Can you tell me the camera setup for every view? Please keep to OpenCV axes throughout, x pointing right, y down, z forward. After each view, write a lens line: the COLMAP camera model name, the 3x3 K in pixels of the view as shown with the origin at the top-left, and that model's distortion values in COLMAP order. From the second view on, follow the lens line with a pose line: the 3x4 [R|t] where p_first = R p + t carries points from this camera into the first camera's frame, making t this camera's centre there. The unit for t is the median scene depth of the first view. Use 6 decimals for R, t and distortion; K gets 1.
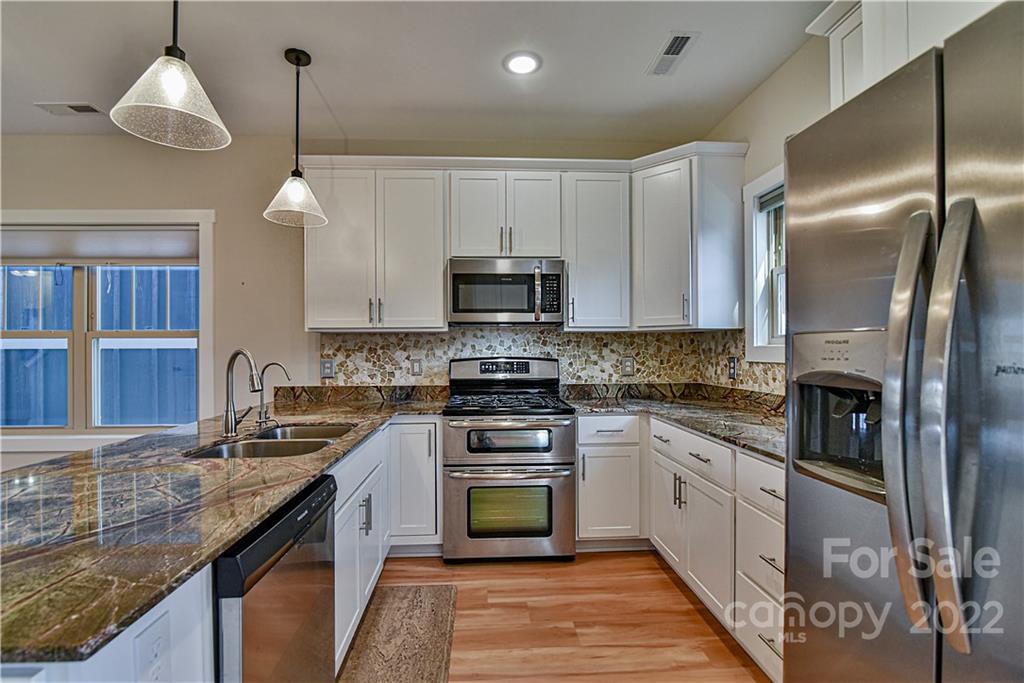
lens RADIAL K [[474.2, 0, 504.2], [0, 474.2, 346.6], [0, 0, 1]] dist [-0.016299, -0.000970]
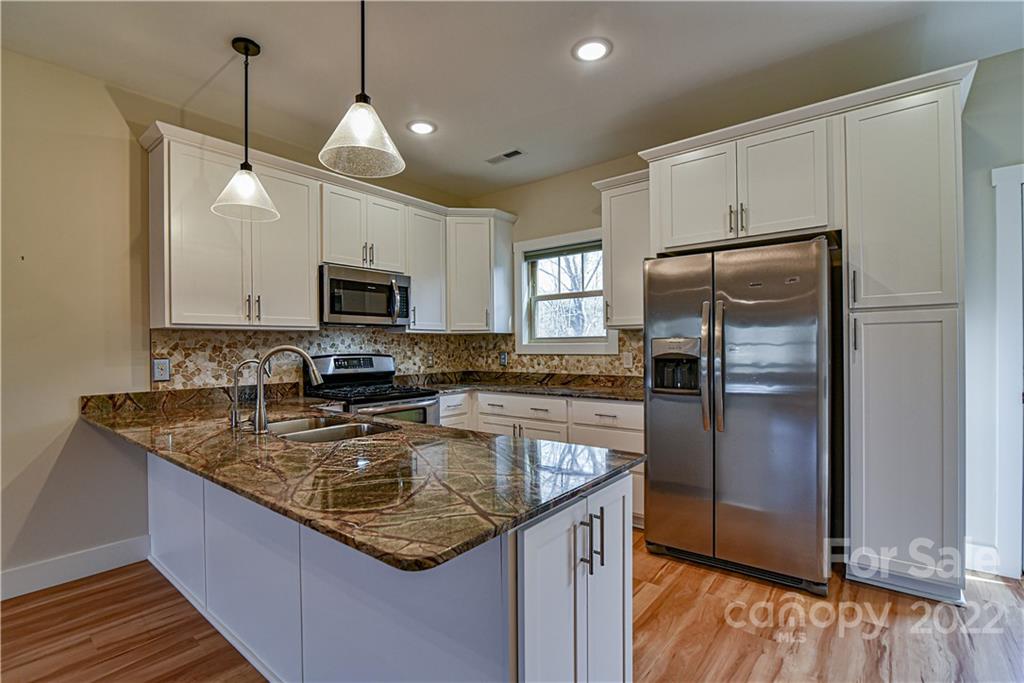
lens RADIAL K [[474.2, 0, 510.4], [0, 474.2, 344.6], [0, 0, 1]] dist [-0.016299, -0.000970]
pose [[0.663652, 0.000296, 0.748042, -0.635479], [0.001025, 0.999999, -0.001305, 0.001440], [-0.748041, 0.001632, 0.663650, -0.039740]]
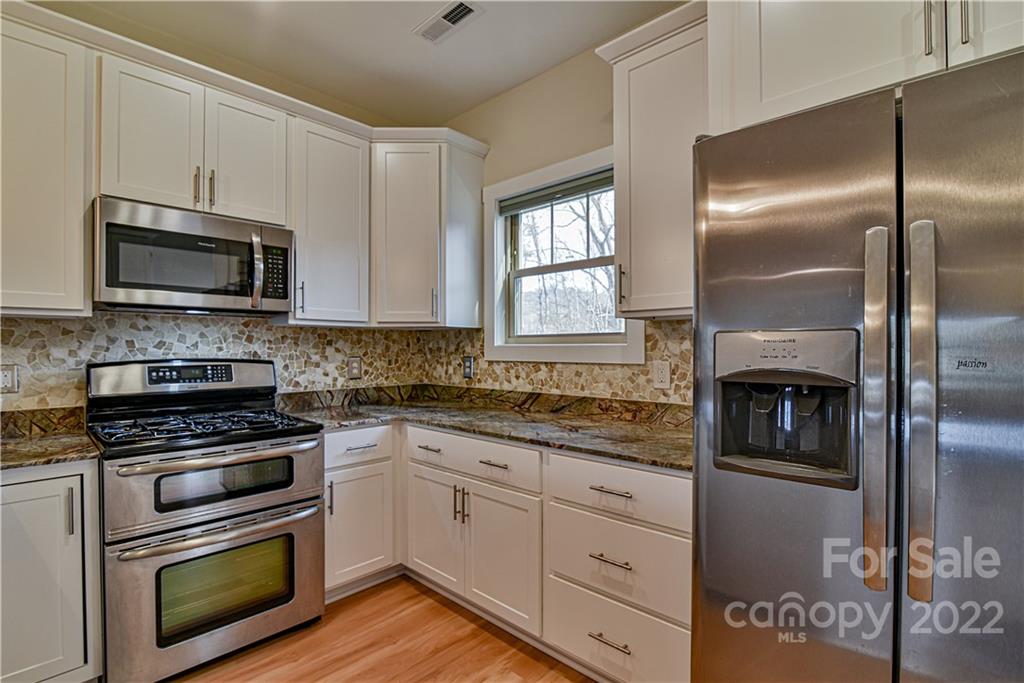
lens RADIAL K [[474.2, 0, 506.7], [0, 474.2, 348.7], [0, 0, 1]] dist [-0.016299, -0.000970]
pose [[0.728832, 0.003113, 0.684685, -0.140633], [-0.006134, 0.999979, 0.001982, 0.003619], [-0.684665, -0.005645, 0.728836, 0.206016]]
